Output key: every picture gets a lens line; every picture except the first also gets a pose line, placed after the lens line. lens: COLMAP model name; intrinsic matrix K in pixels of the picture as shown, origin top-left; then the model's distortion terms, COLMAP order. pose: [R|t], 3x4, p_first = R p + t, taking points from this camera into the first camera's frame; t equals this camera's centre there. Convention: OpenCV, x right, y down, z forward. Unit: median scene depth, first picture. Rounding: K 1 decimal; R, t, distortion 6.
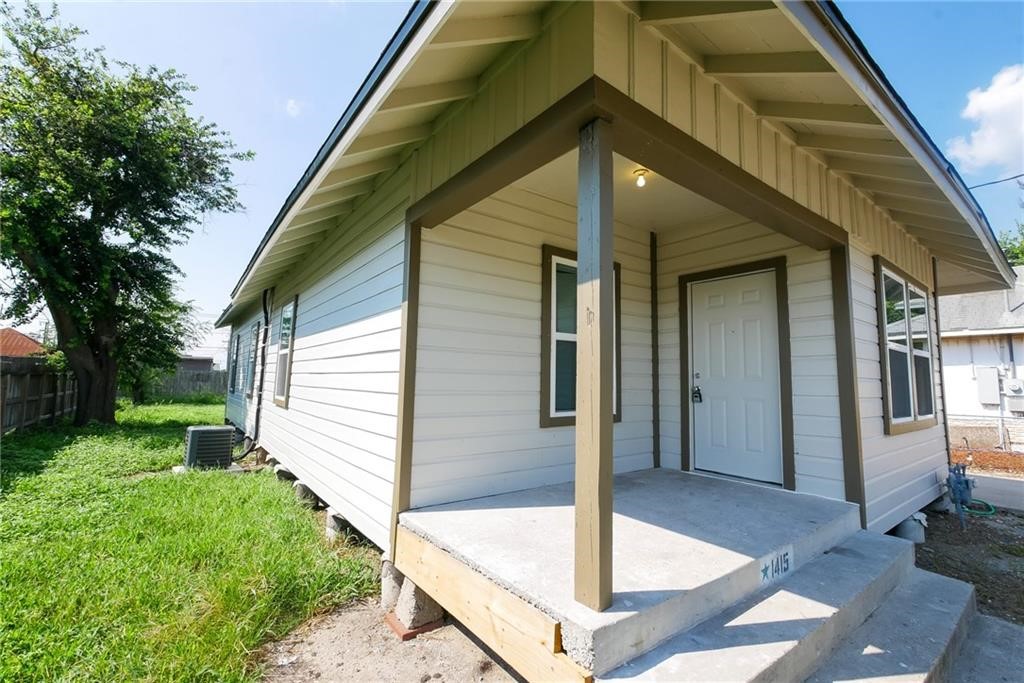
lens RADIAL K [[422.9, 0, 515.3], [0, 422.9, 338.8], [0, 0, 1]] dist [-0.007029, 0.000680]
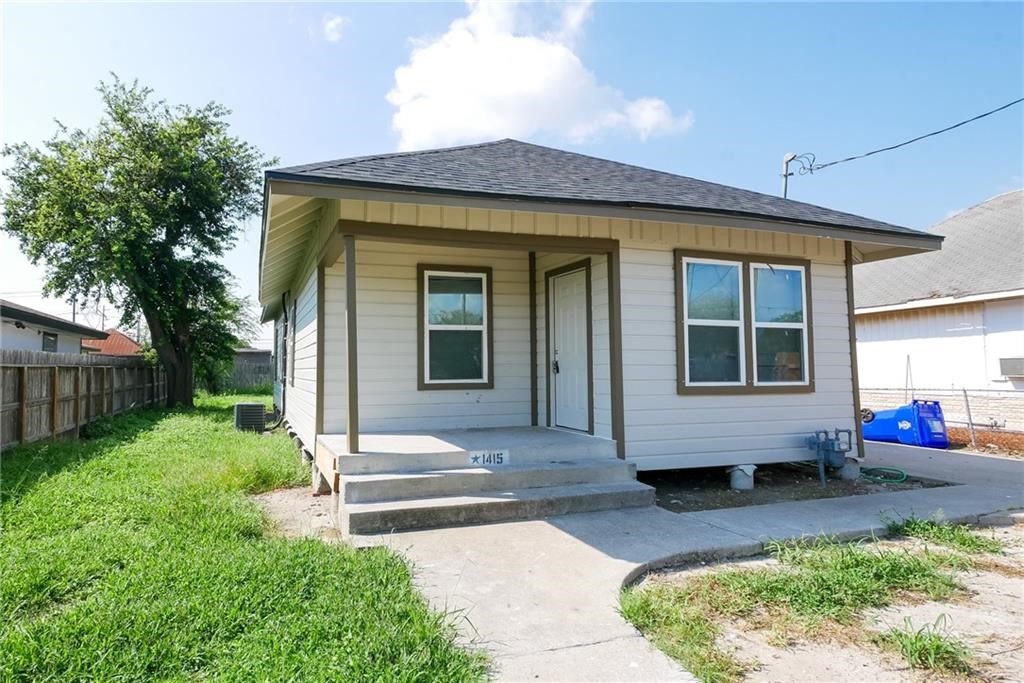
lens RADIAL K [[654.2, 0, 512.0], [0, 654.2, 341.5], [0, 0, 1]] dist [-0.018333, -0.002037]
pose [[0.950597, -0.035665, -0.308373, 0.521981], [0.050769, 0.997865, 0.041092, -0.017685], [0.306249, -0.054718, 0.950377, -0.508390]]
